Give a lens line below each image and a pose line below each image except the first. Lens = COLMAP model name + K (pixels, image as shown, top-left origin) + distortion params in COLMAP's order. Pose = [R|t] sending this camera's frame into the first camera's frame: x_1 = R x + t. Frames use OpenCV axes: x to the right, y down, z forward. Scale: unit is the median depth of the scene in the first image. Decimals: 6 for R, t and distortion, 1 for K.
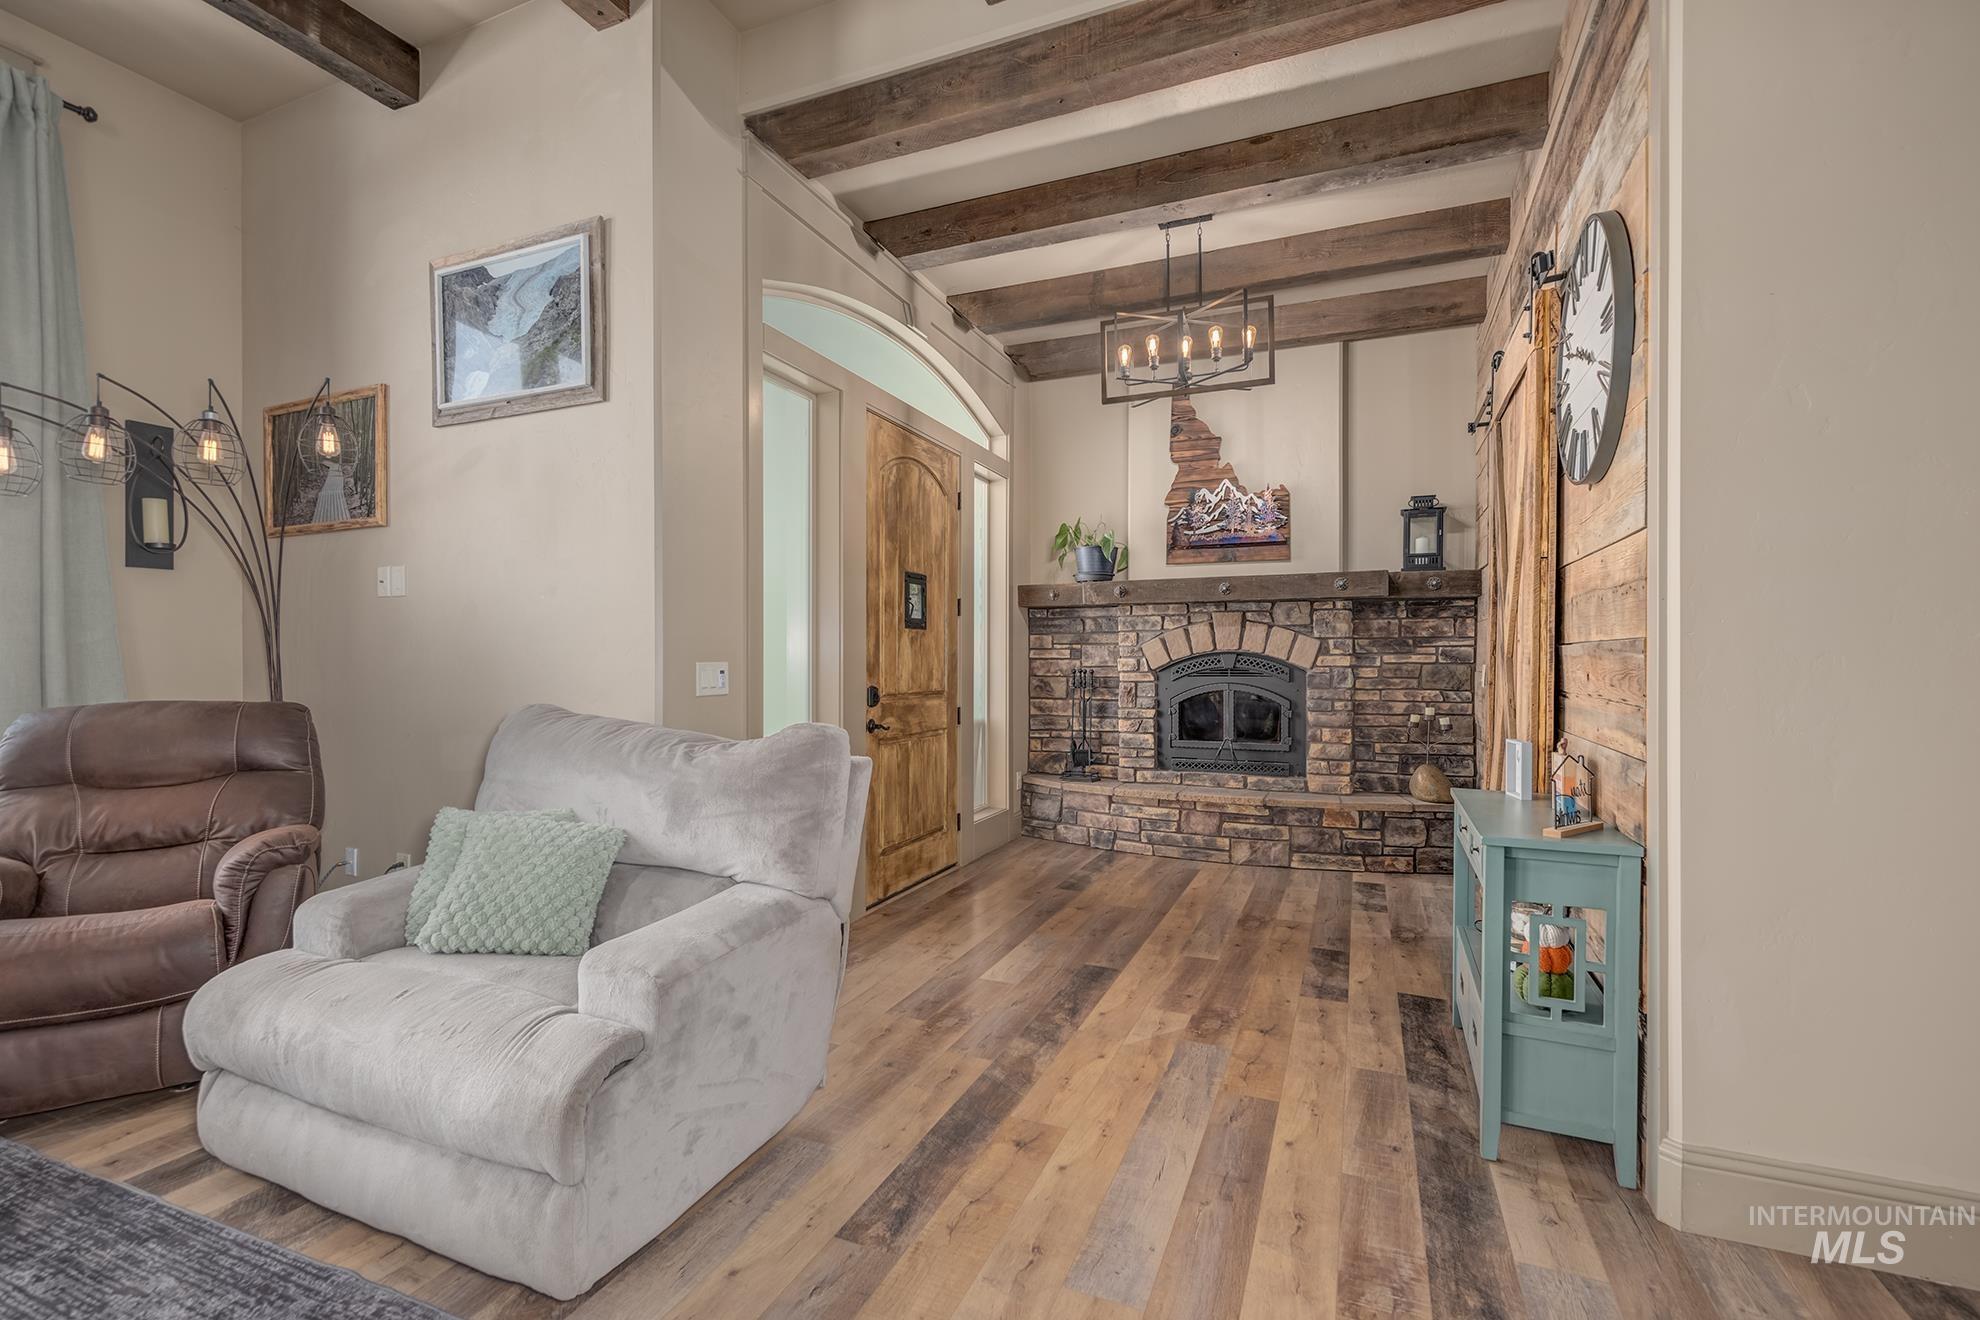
lens RADIAL K [[897.9, 0, 980.5], [0, 897.9, 660.0], [0, 0, 1]] dist [-0.006017, -0.000819]
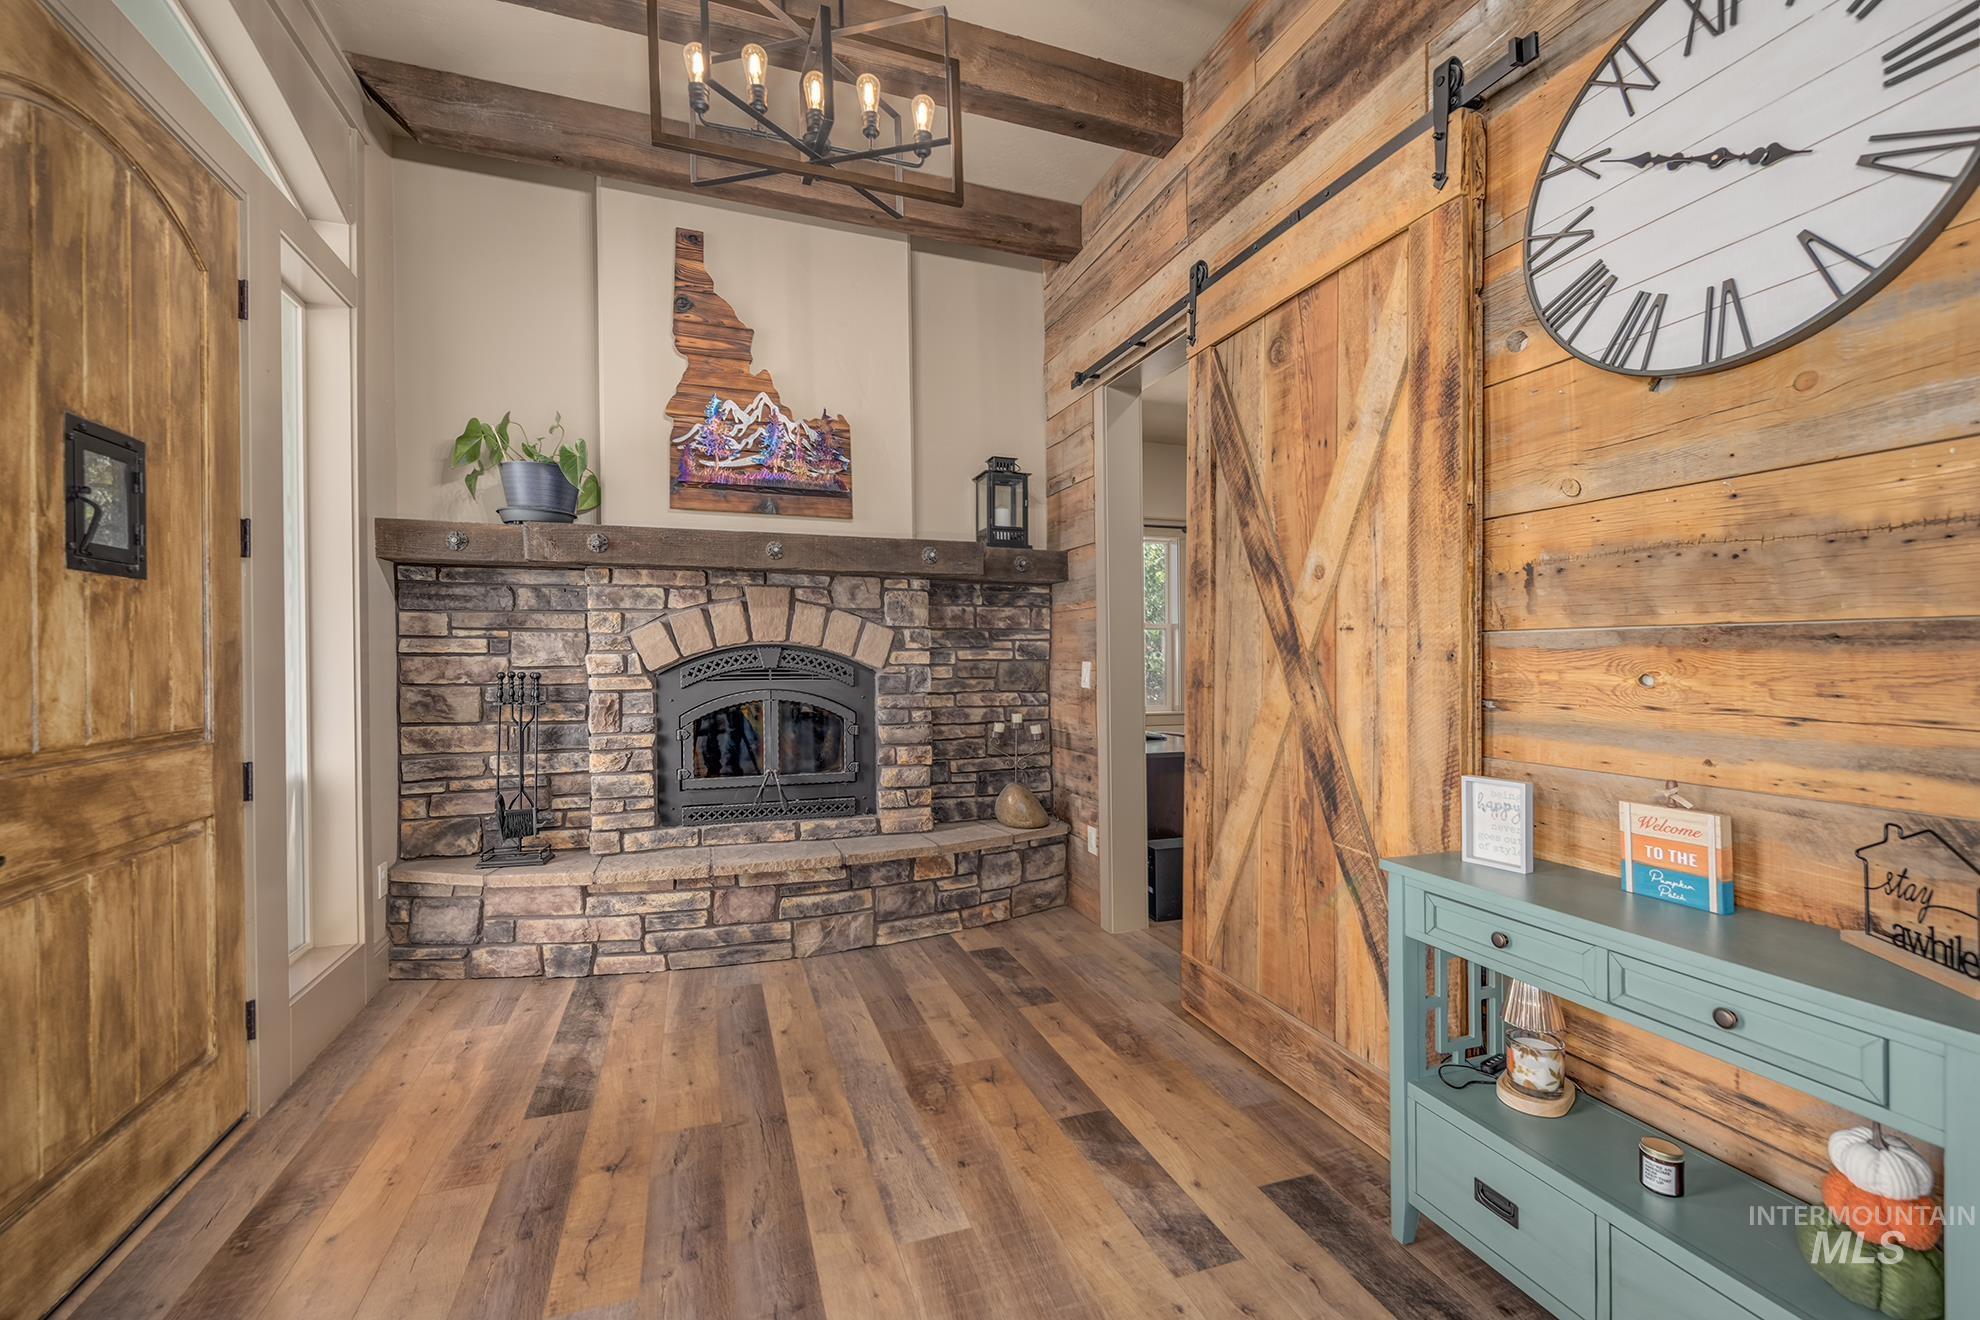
lens RADIAL K [[843.4, 0, 1016.6], [0, 843.4, 665.2], [0, 0, 1]] dist [0.002237, -0.003029]
pose [[0.719763, -0.007351, 0.694181, -0.038474], [-0.000405, 0.999939, 0.011009, -0.000260], [-0.694220, -0.008205, 0.719716, 0.426360]]
